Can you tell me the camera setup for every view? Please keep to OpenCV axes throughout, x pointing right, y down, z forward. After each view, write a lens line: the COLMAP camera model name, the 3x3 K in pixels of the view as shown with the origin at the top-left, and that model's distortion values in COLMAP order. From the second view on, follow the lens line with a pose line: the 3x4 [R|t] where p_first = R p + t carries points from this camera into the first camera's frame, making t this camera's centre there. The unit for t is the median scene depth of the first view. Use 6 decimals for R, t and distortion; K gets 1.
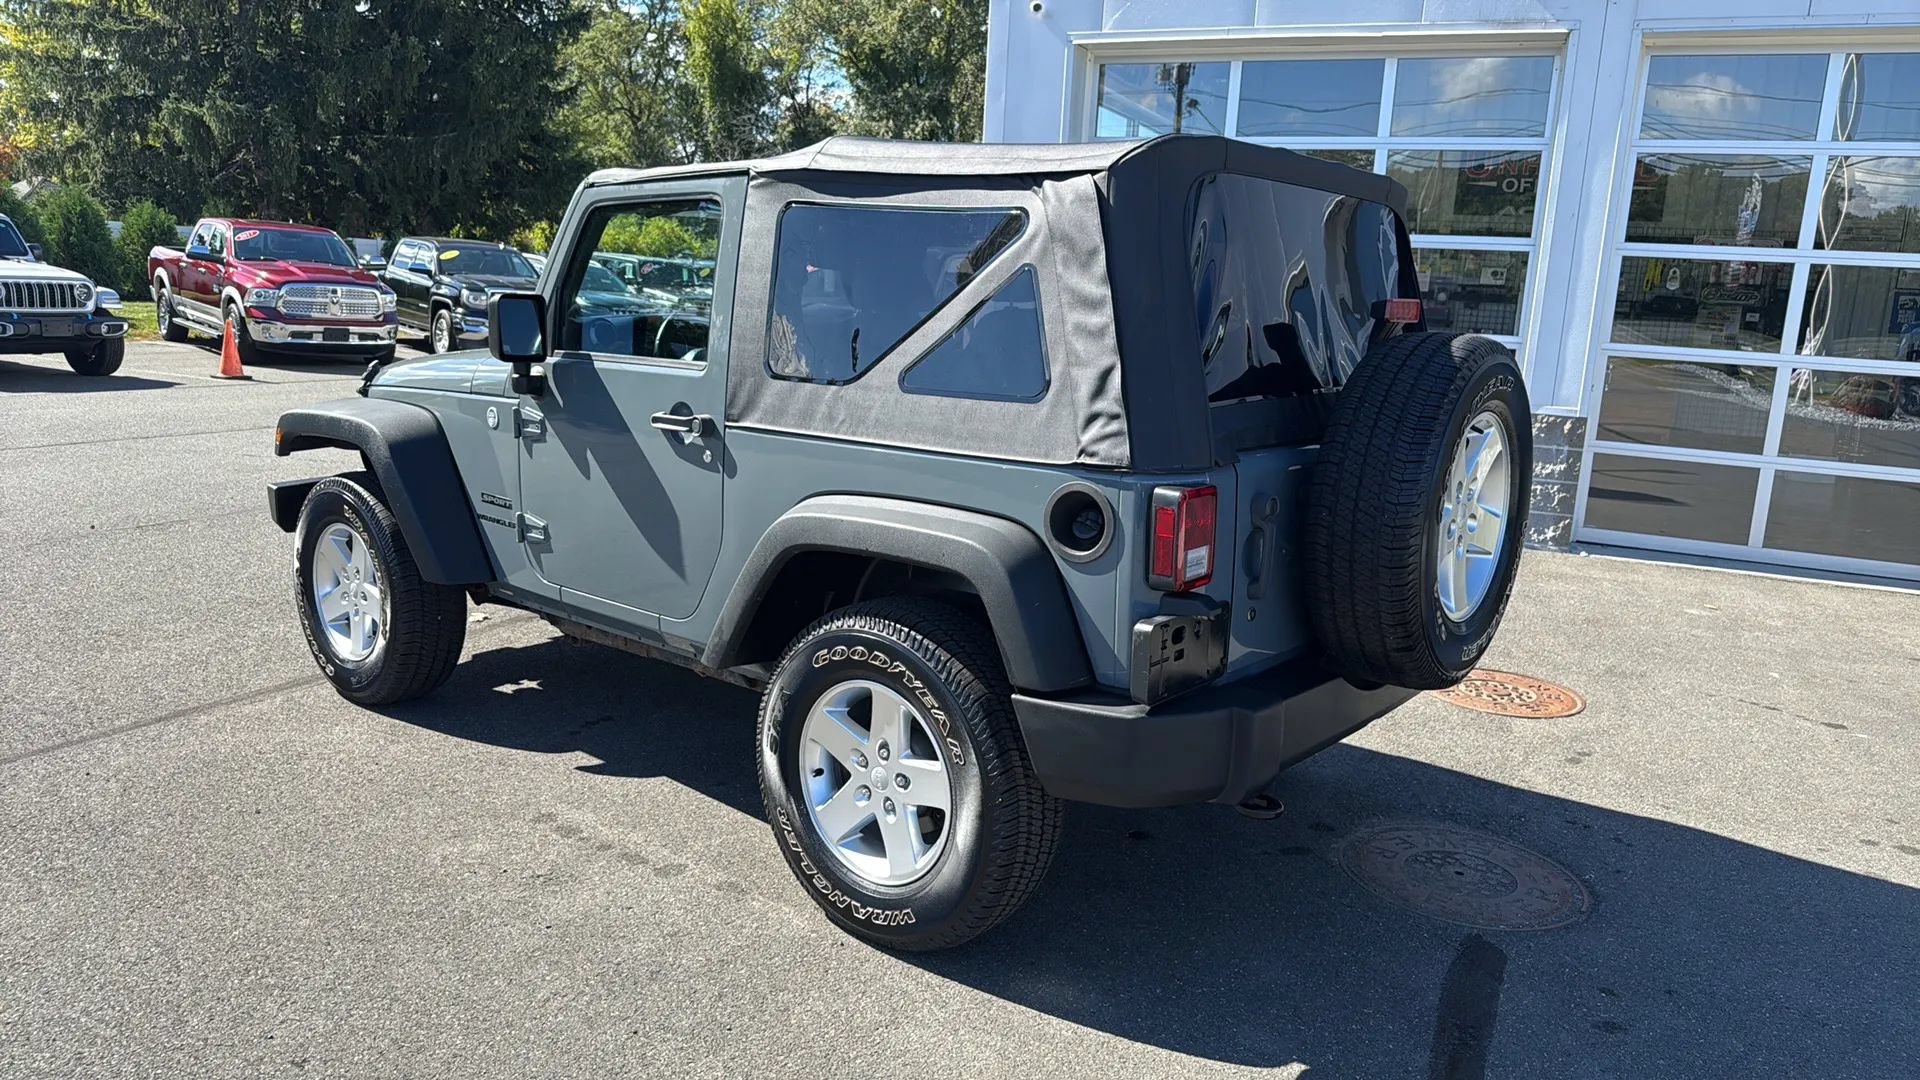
lens RADIAL K [[1293.4, 0, 970.5], [0, 1293.4, 538.5], [0, 0, 1]] dist [0.033442, -0.043754]
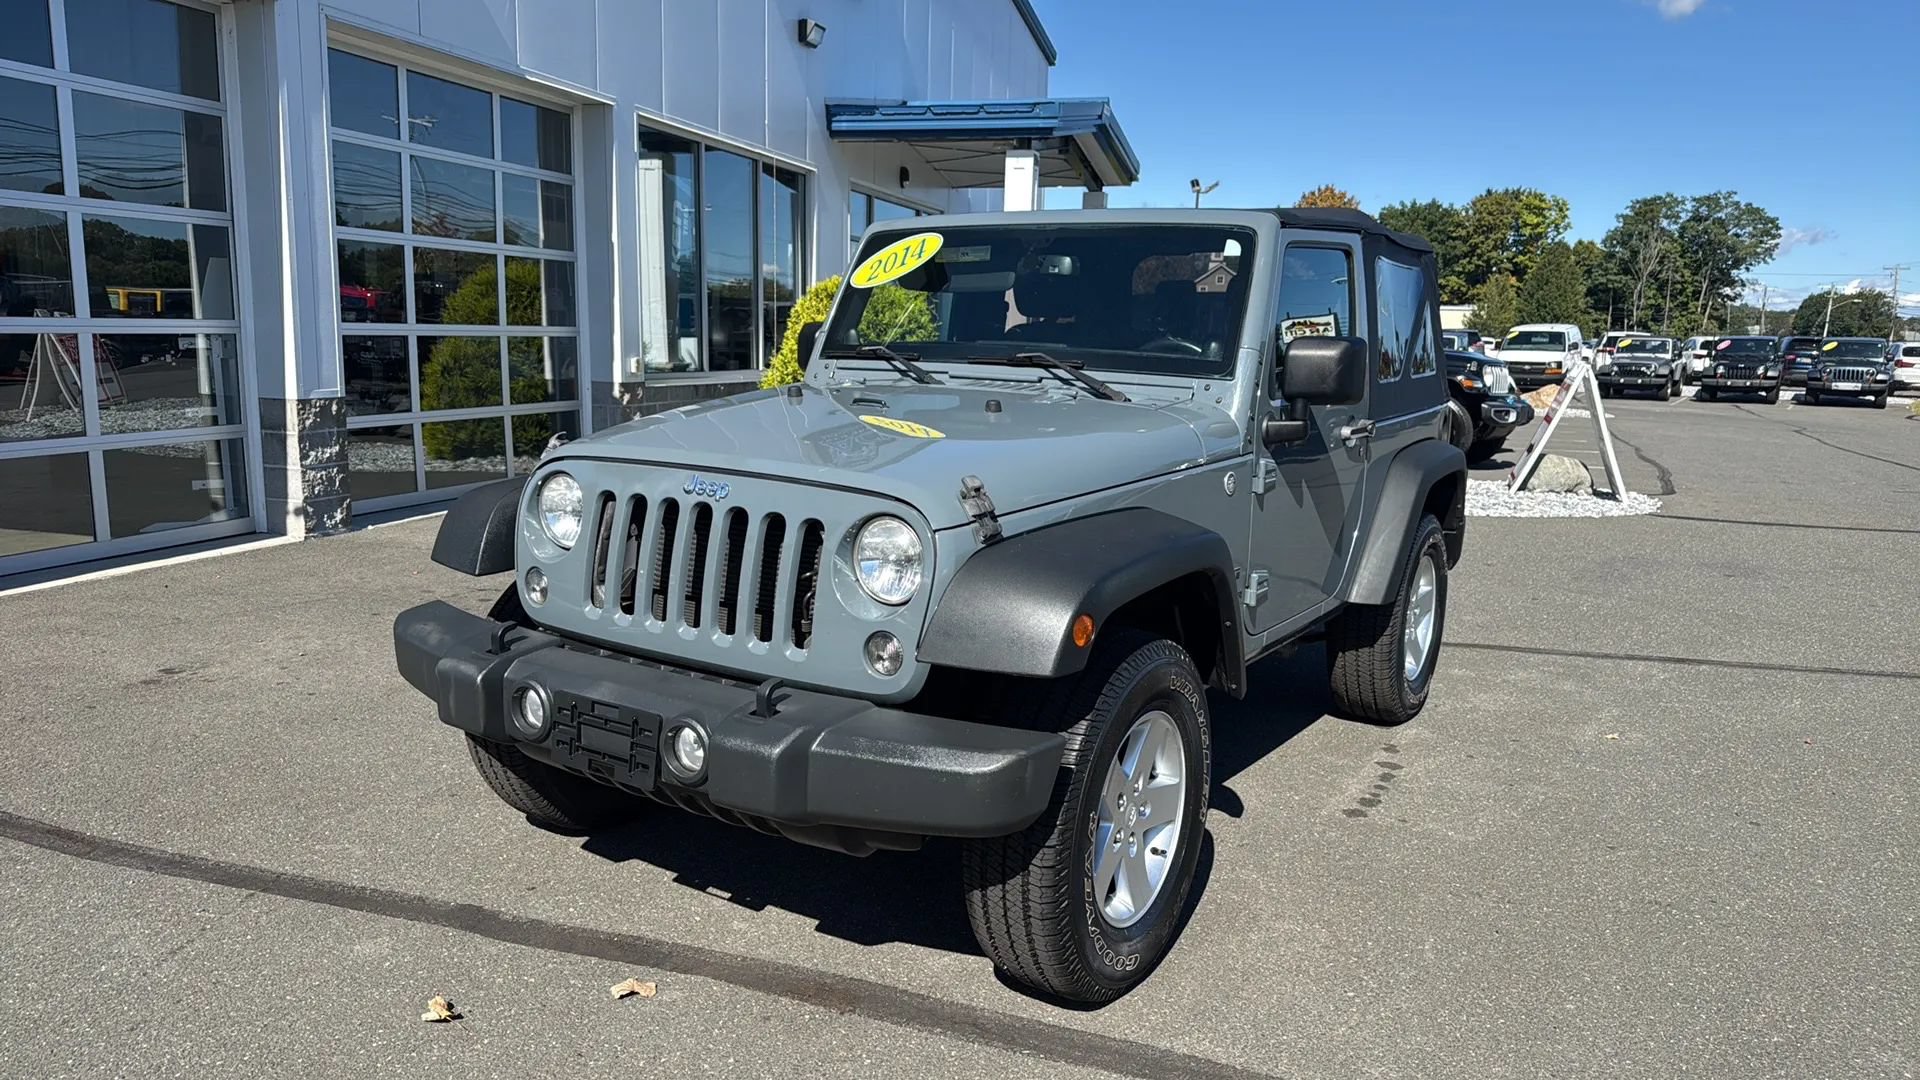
lens RADIAL K [[1293.4, 0, 964.1], [0, 1293.4, 558.1], [0, 0, 1]] dist [0.033442, -0.043754]
pose [[-0.109408, -0.226683, 0.967804, -1.005109], [0.163229, 0.956334, 0.242449, -0.238286], [-0.980503, 0.184500, -0.067629, 1.050907]]
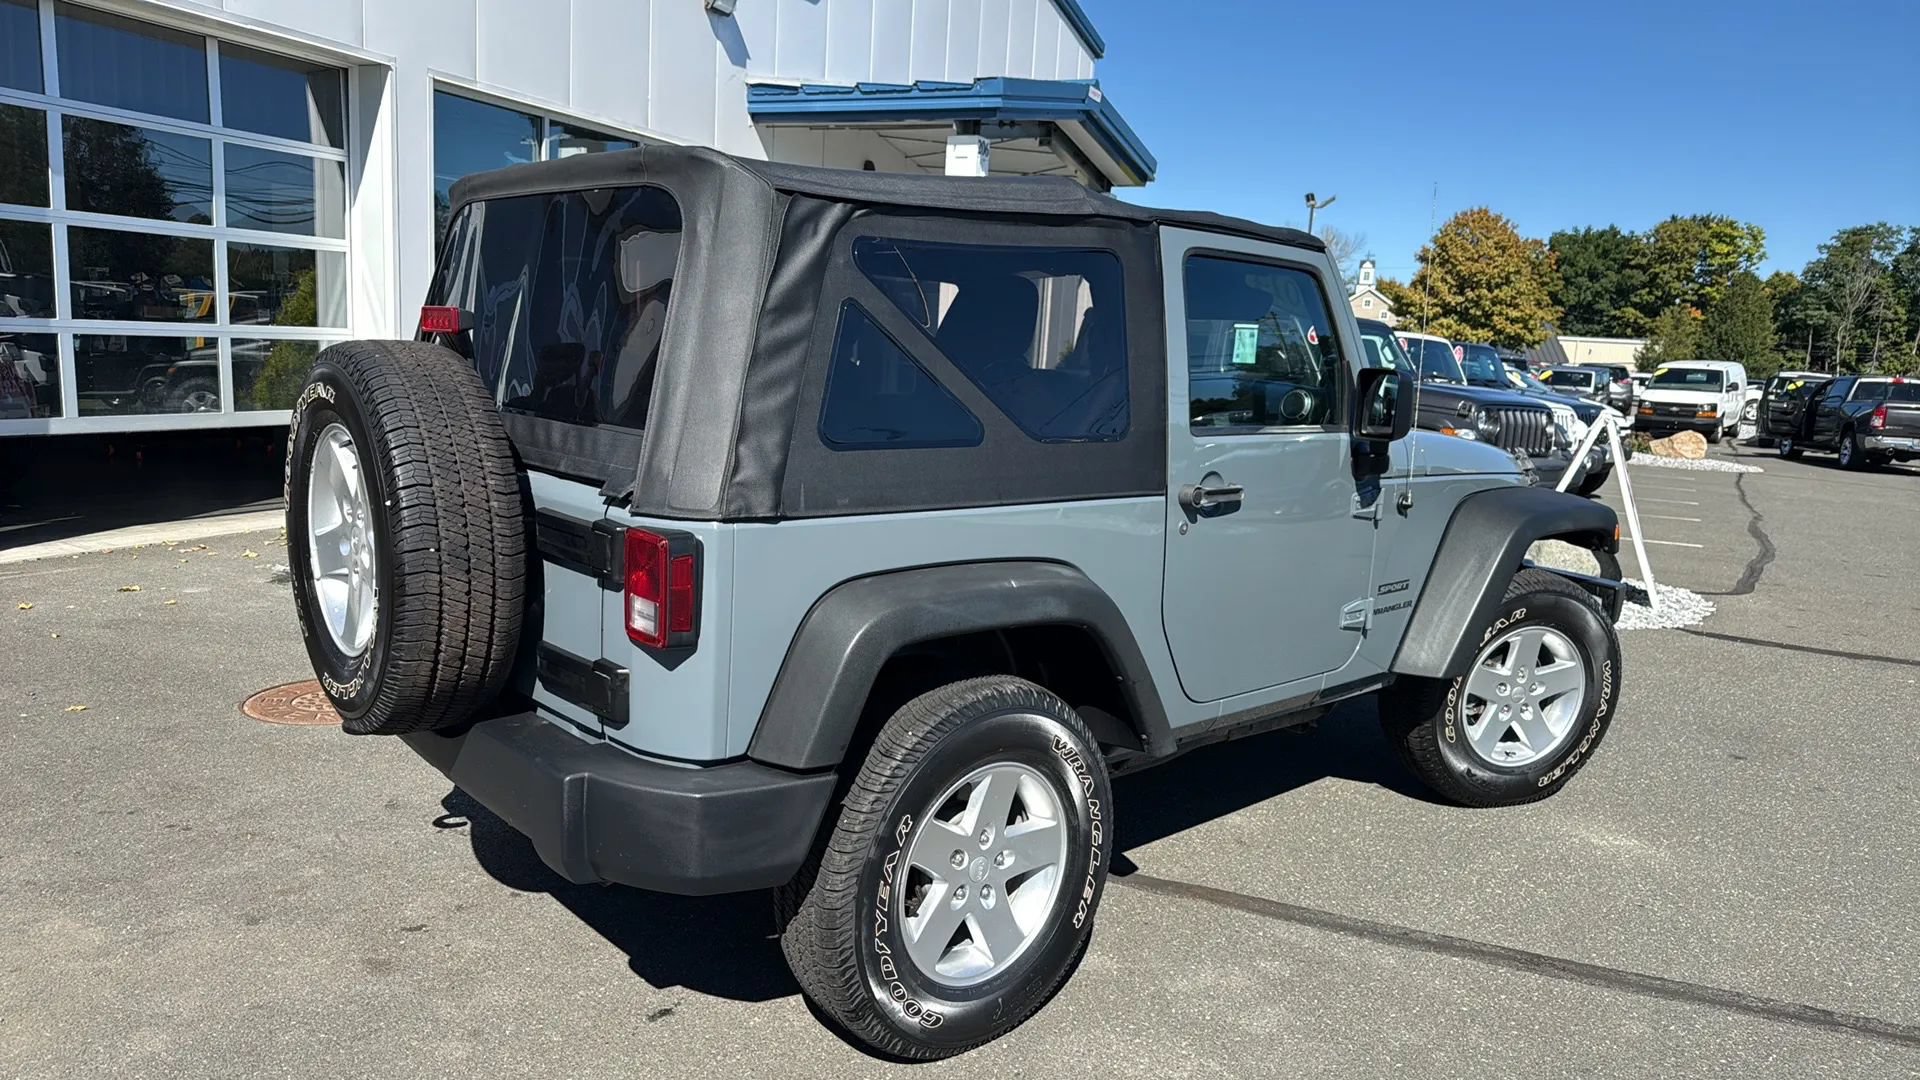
lens RADIAL K [[1293.4, 0, 933.2], [0, 1293.4, 541.6], [0, 0, 1]] dist [0.033442, -0.043754]
pose [[0.030370, -0.203187, 0.978669, -0.538368], [0.145238, 0.969626, 0.196803, -0.130399], [-0.988931, 0.136163, 0.058958, 0.555879]]
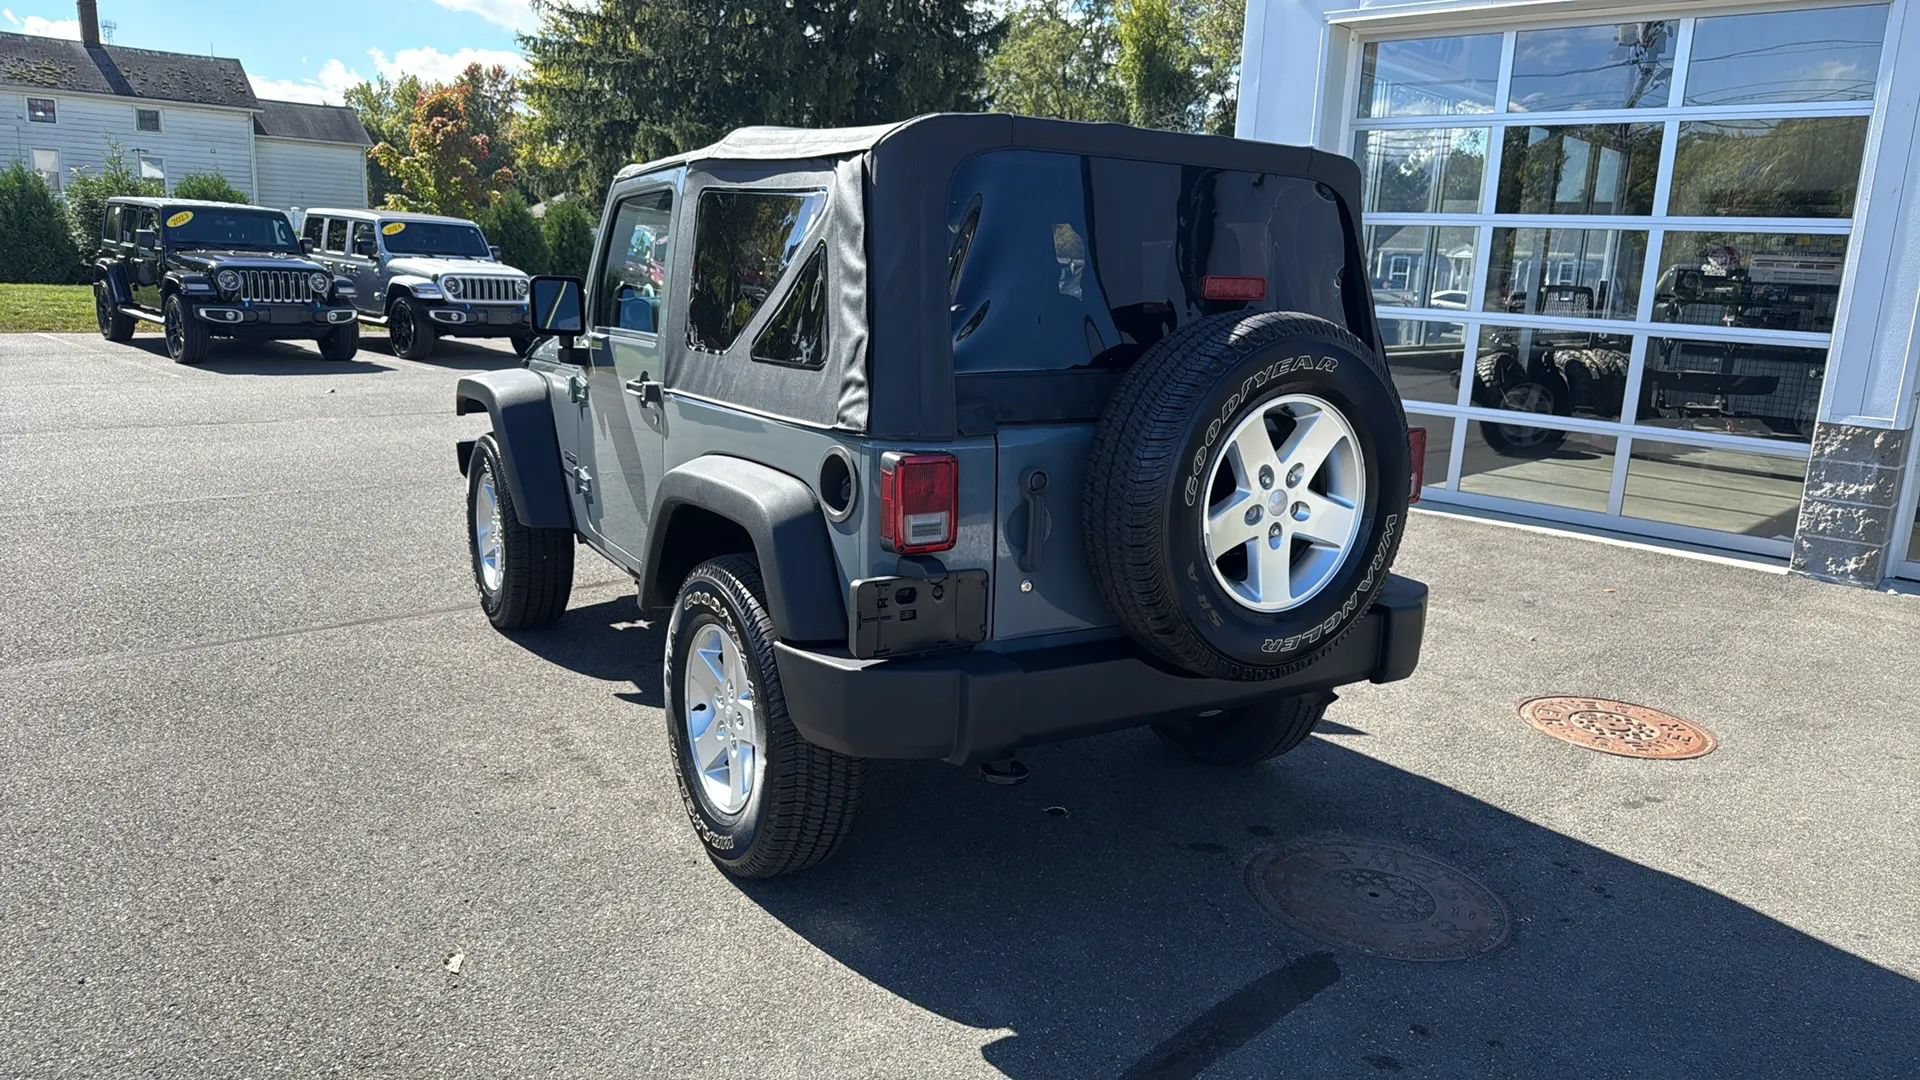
lens RADIAL K [[1293.4, 0, 968.3], [0, 1293.4, 538.2], [0, 0, 1]] dist [0.033442, -0.043754]
pose [[0.946445, 0.061042, -0.317042, 0.291523], [-0.060873, 0.998091, 0.010447, 0.007945], [0.317074, 0.009412, 0.948354, 0.016491]]
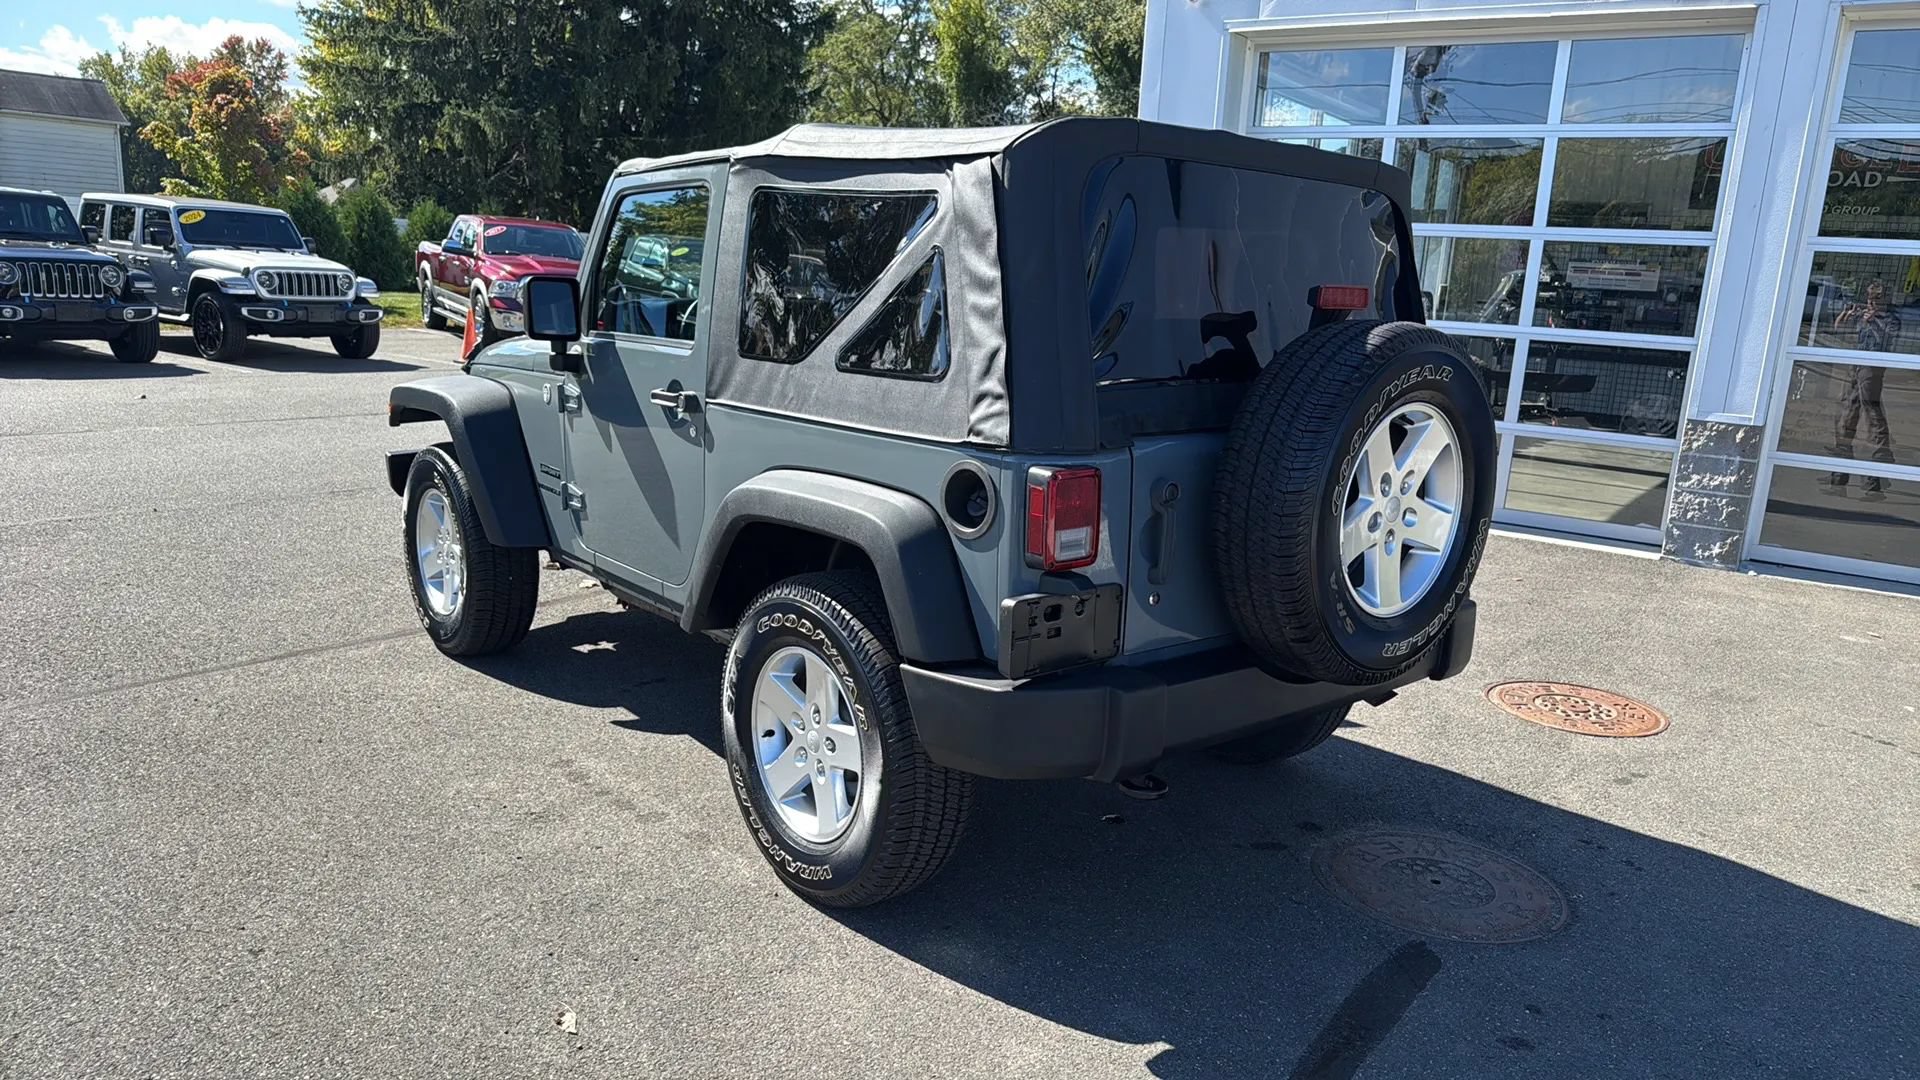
lens RADIAL K [[1293.4, 0, 999.4], [0, 1293.4, 563.6], [0, 0, 1]] dist [0.033442, -0.043754]
pose [[0.986380, 0.041457, -0.159173, 0.152391], [-0.038367, 0.999012, 0.022440, 0.007998], [0.159946, -0.016027, 0.986996, -0.005386]]
